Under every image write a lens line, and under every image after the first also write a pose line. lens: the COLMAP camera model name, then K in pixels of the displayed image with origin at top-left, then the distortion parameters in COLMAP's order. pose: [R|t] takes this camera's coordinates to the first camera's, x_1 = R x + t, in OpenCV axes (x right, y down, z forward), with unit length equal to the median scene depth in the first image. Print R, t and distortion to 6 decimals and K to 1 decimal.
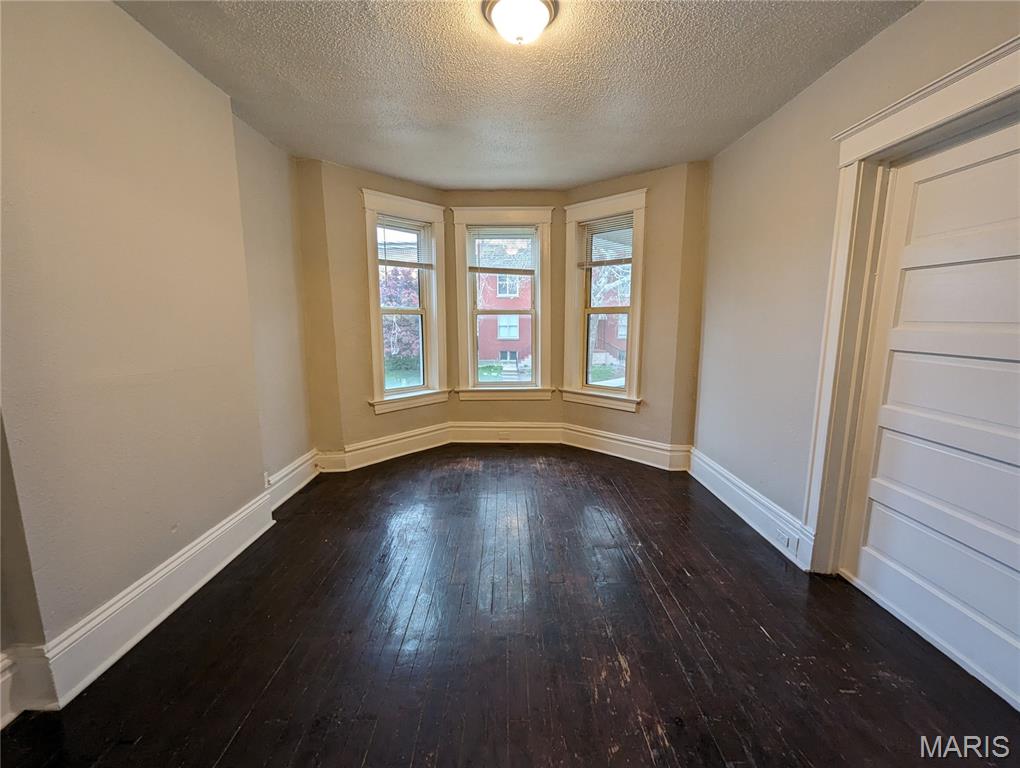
lens RADIAL K [[423.1, 0, 507.9], [0, 423.1, 385.1], [0, 0, 1]] dist [0.001490, -0.000105]
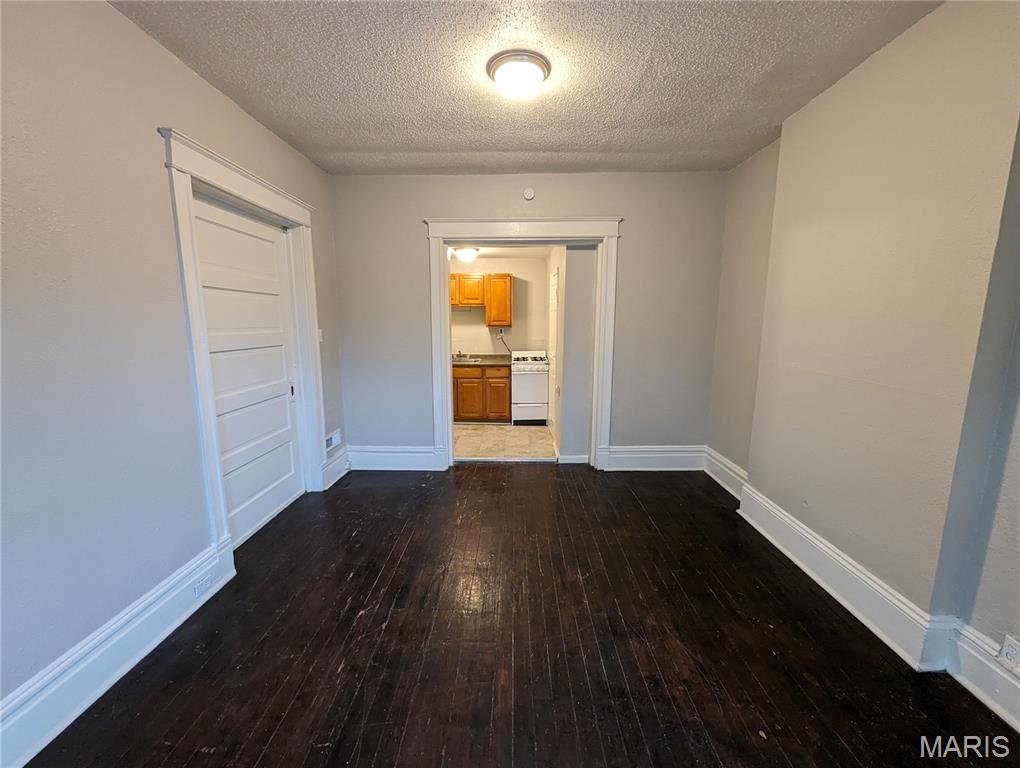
lens RADIAL K [[423.1, 0, 511.8], [0, 423.1, 387.1], [0, 0, 1]] dist [0.001490, -0.000105]
pose [[-0.999883, -0.004814, 0.014545, 0.024277], [-0.000086, 0.951109, 0.308856, -0.351857], [-0.015321, 0.308819, -0.950997, 2.099551]]
